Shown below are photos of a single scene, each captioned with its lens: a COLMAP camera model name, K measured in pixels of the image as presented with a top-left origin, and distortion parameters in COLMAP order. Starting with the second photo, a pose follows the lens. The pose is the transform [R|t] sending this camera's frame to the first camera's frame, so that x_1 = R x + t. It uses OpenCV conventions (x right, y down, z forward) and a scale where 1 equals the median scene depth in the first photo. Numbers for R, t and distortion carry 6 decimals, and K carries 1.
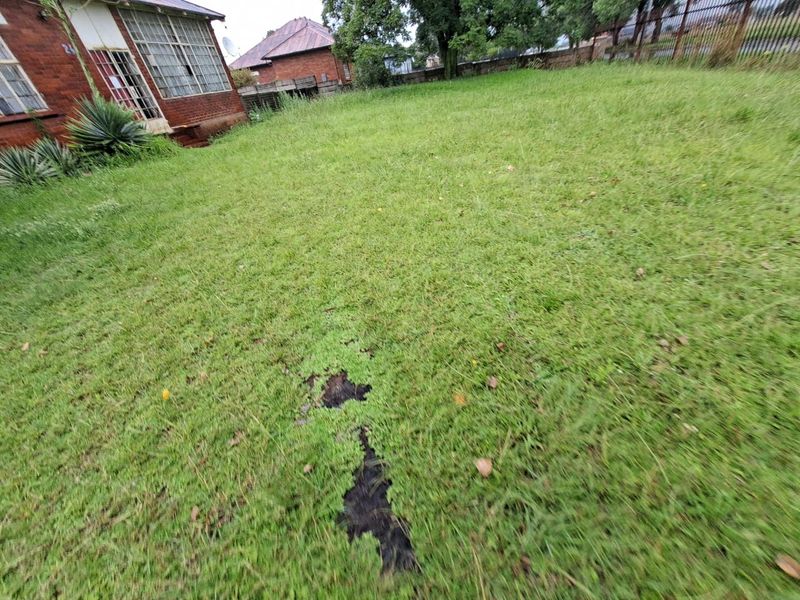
lens RADIAL K [[321.8, 0, 400.0], [0, 321.8, 300.0], [0, 0, 1]] dist [0.000705, 0.000096]
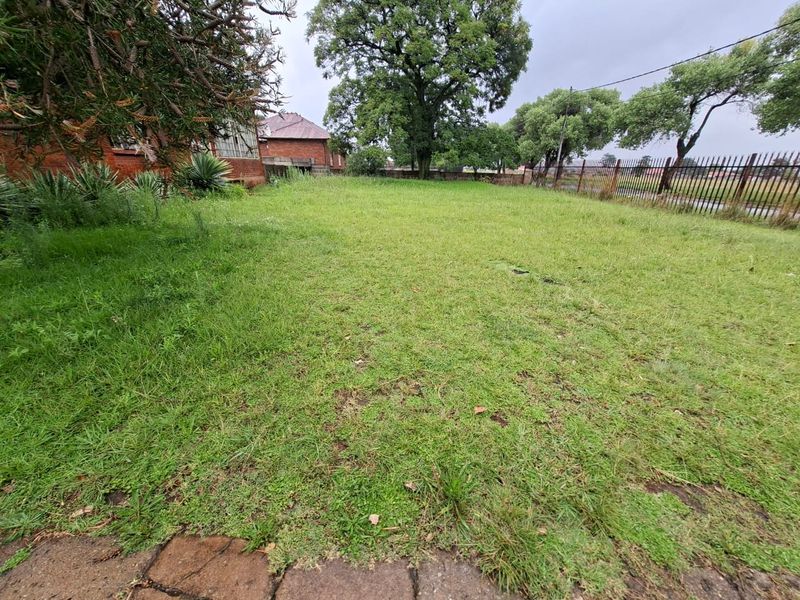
lens RADIAL K [[321.8, 0, 400.0], [0, 321.8, 300.0], [0, 0, 1]] dist [0.000705, 0.000096]
pose [[0.978805, 0.091989, 0.182972, -0.139378], [-0.047769, 0.971350, -0.232802, 0.099251], [-0.199145, 0.219127, 0.955157, -0.121581]]
